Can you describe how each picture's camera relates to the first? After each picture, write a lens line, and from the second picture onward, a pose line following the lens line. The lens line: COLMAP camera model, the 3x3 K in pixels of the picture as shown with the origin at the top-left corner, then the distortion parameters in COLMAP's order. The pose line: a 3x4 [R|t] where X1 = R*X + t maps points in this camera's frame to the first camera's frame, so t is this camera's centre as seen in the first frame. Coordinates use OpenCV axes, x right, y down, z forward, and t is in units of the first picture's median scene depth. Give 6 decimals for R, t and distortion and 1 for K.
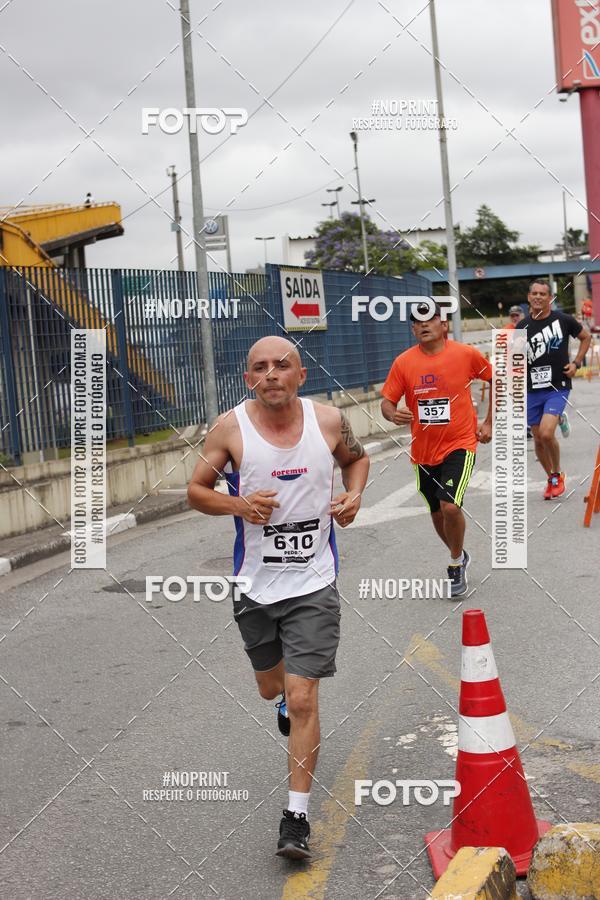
lens RADIAL K [[1379.1, 0, 291.3], [0, 1379.1, 445.5], [0, 0, 1]] dist [-0.125239, 0.000000]
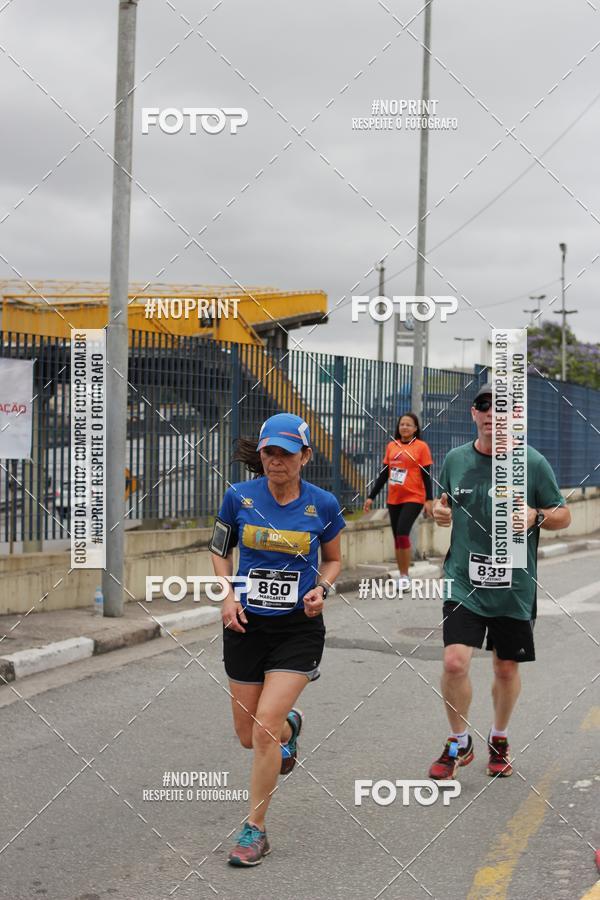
lens RADIAL K [[1379.1, 0, 306.6], [0, 1379.1, 451.5], [0, 0, 1]] dist [-0.125239, 0.000000]
pose [[0.987628, 0.097675, -0.122677, -0.008465], [-0.105302, 0.992789, -0.057292, 0.007333], [0.116196, 0.069502, 0.990792, -0.047814]]
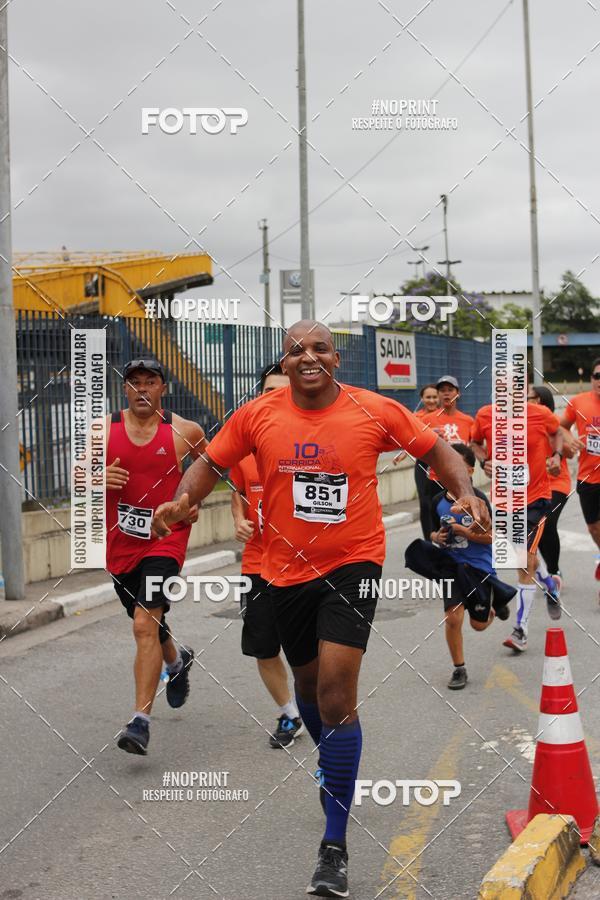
lens RADIAL K [[1379.1, 0, 298.1], [0, 1379.1, 452.1], [0, 0, 1]] dist [-0.125239, 0.000000]
pose [[0.997506, 0.050593, -0.049219, -0.009260], [-0.052223, 0.998110, -0.032404, 0.002729], [0.047486, 0.034894, 0.998262, -0.050356]]
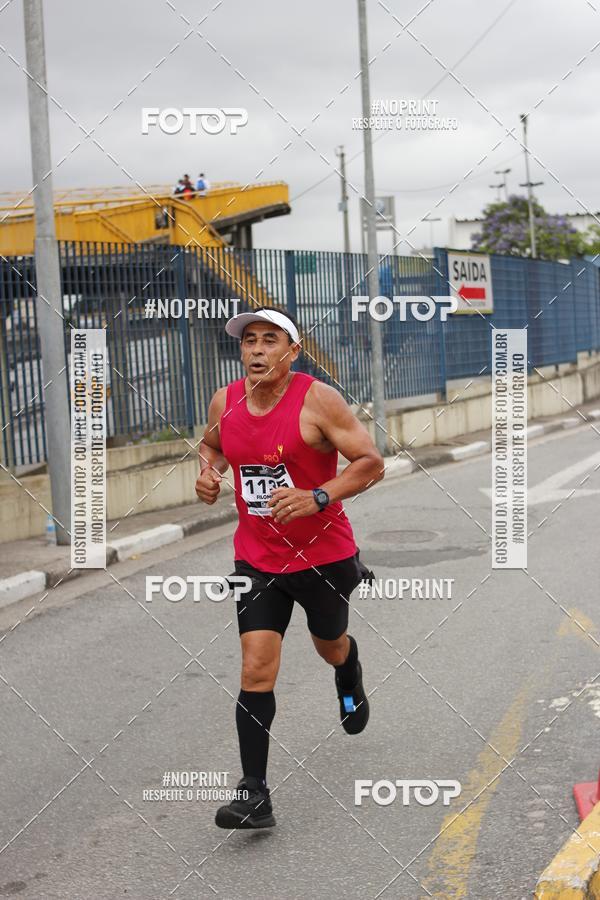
lens RADIAL K [[1379.1, 0, 304.3], [0, 1379.1, 455.4], [0, 0, 1]] dist [-0.125239, 0.000000]
pose [[0.993935, 0.029812, -0.105855, -0.001580], [-0.027542, 0.999360, 0.022838, 0.001162], [0.106468, -0.019784, 0.994119, -0.019197]]
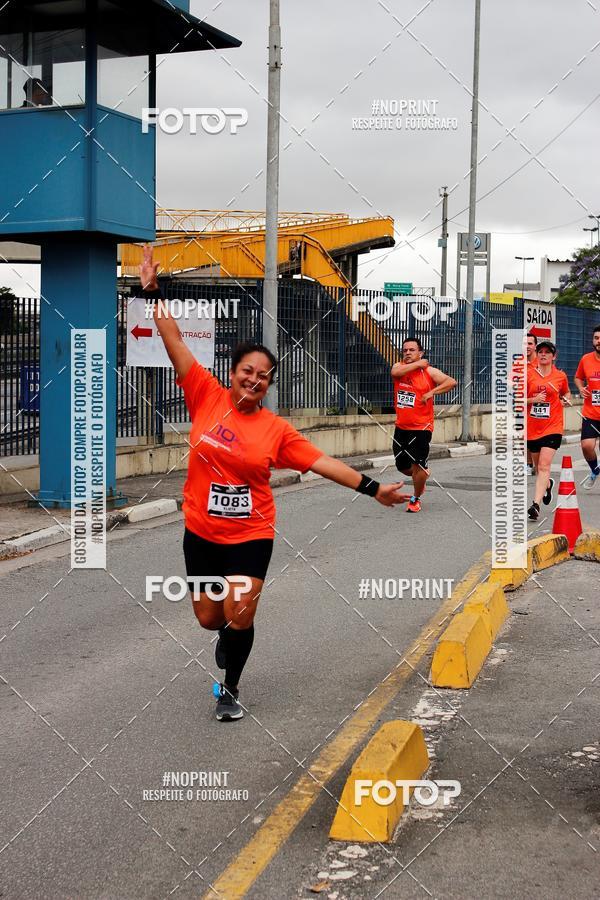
lens RADIAL K [[1379.1, 0, 306.3], [0, 1379.1, 430.1], [0, 0, 1]] dist [-0.125239, 0.000000]
pose [[0.981333, 0.100518, -0.163955, 0.013770], [-0.103105, 0.994644, -0.007321, 0.028695], [0.162341, 0.024089, 0.986441, -0.341846]]
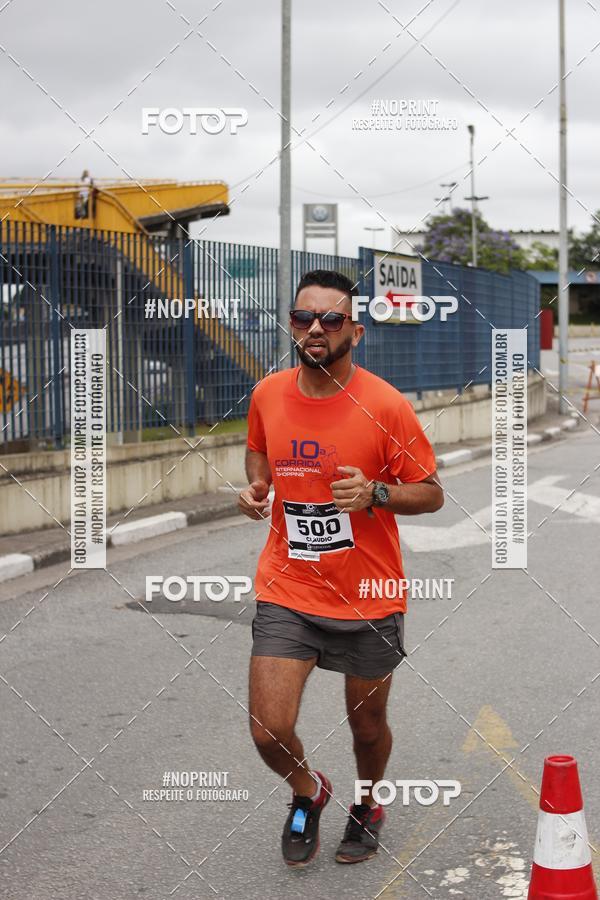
lens RADIAL K [[1379.1, 0, 303.1], [0, 1379.1, 450.3], [0, 0, 1]] dist [-0.125239, 0.000000]
pose [[0.995382, 0.074719, -0.060268, 0.007868], [-0.074109, 0.997174, 0.012296, -0.004744], [0.061017, -0.007773, 0.998106, 0.070622]]
